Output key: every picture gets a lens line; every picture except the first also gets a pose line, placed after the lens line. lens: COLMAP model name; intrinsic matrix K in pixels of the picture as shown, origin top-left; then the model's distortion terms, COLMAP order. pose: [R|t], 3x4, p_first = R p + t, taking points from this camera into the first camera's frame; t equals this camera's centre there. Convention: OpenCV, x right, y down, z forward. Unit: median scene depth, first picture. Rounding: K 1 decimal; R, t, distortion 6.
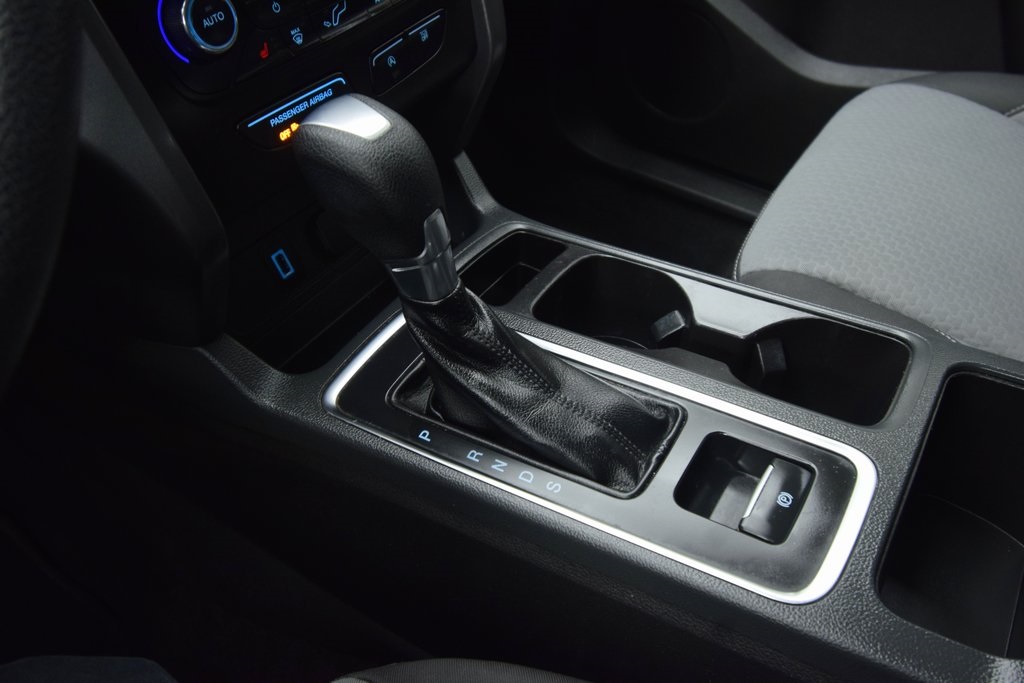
lens RADIAL K [[860.7, 0, 512.0], [0, 860.7, 341.5], [0, 0, 1]] dist [-0.003978, -0.005897]
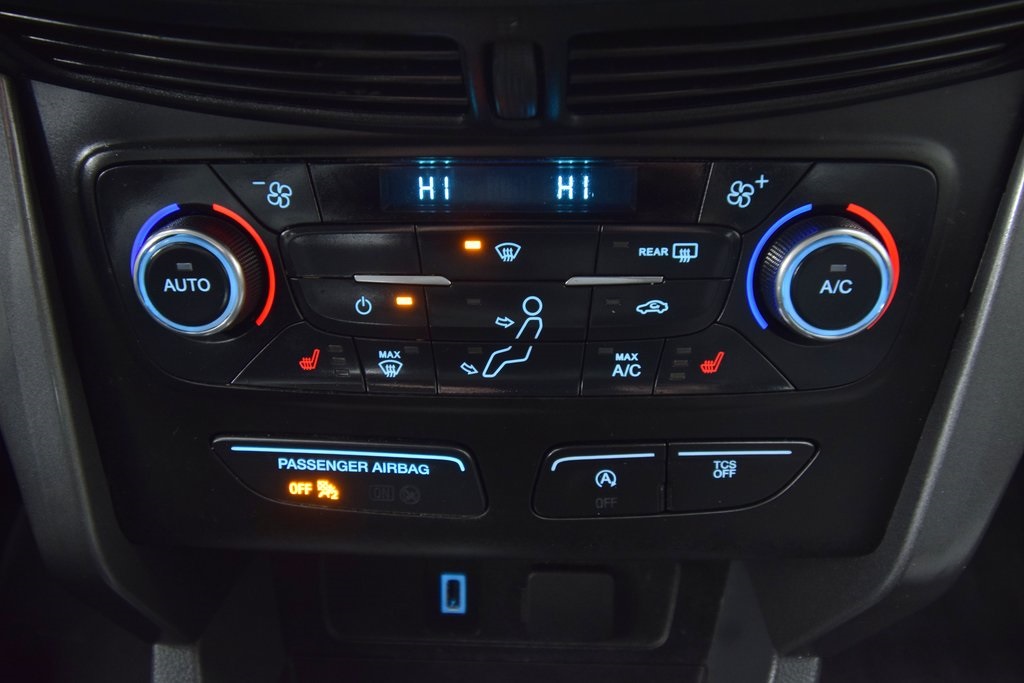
lens RADIAL K [[819.2, 0, 515.1], [0, 819.2, 344.0], [0, 0, 1]] dist [-0.001770, -0.005047]
pose [[0.507067, 0.501142, -0.701242, 0.138568], [-0.568731, 0.805872, 0.164667, -0.474346], [0.647633, 0.315321, 0.693646, 0.662772]]
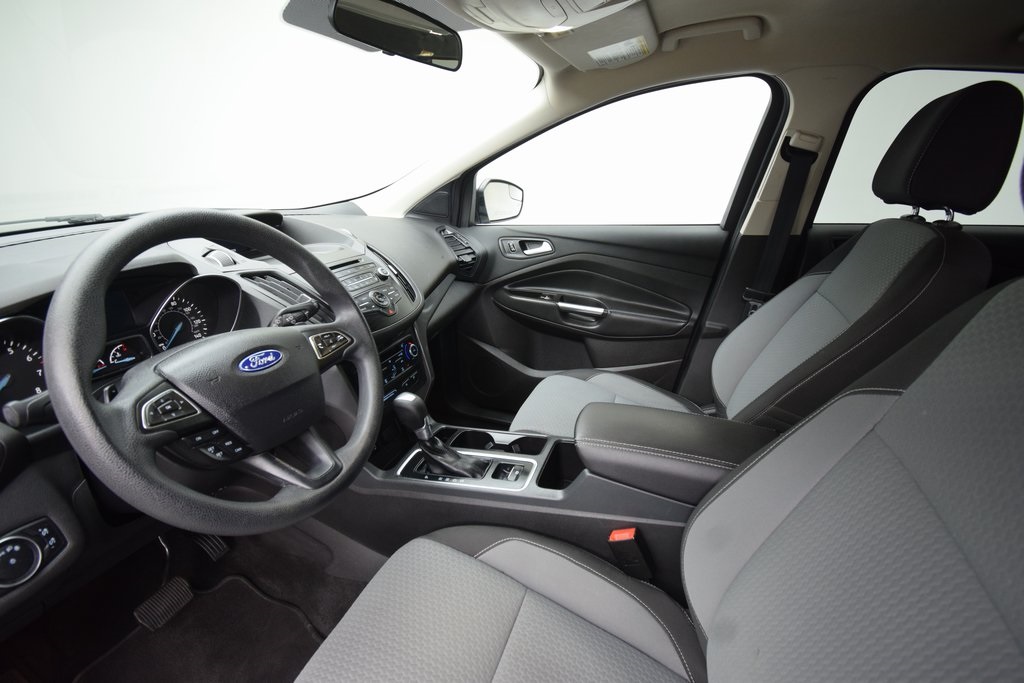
lens RADIAL K [[463.8, 0, 516.9], [0, 463.8, 340.9], [0, 0, 1]] dist [0.017709, -0.025998]
pose [[0.971885, -0.088471, 0.218202, -0.105118], [0.165520, 0.915809, -0.365919, 0.365358], [-0.167459, 0.391748, 0.904705, -1.125021]]
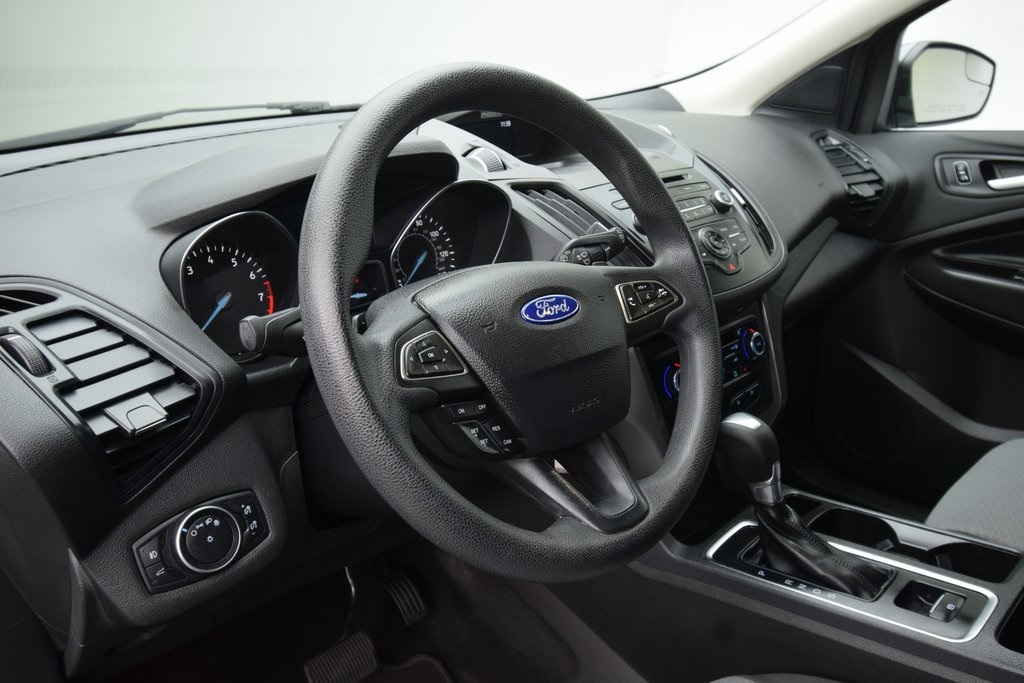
lens RADIAL K [[819.2, 0, 515.1], [0, 819.2, 344.0], [0, 0, 1]] dist [-0.001770, -0.005047]
pose [[0.974613, 0.036524, -0.220897, -0.257213], [-0.121880, 0.914162, -0.386591, 0.427297], [0.187815, 0.403700, 0.895406, -1.064028]]
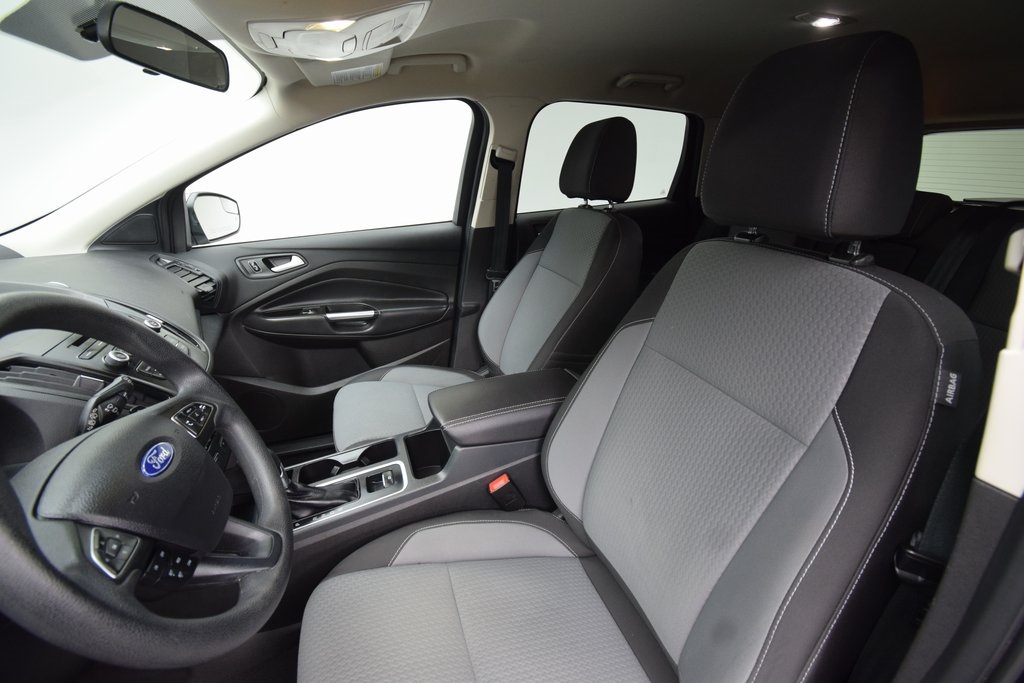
lens RADIAL K [[450.7, 0, 517.2], [0, 450.7, 339.4], [0, 0, 1]] dist [0.021876, -0.024904]
pose [[0.601097, -0.317951, 0.733205, -0.668841], [0.560646, 0.821580, -0.103355, 0.178891], [-0.569525, 0.473195, 0.672107, -1.114089]]
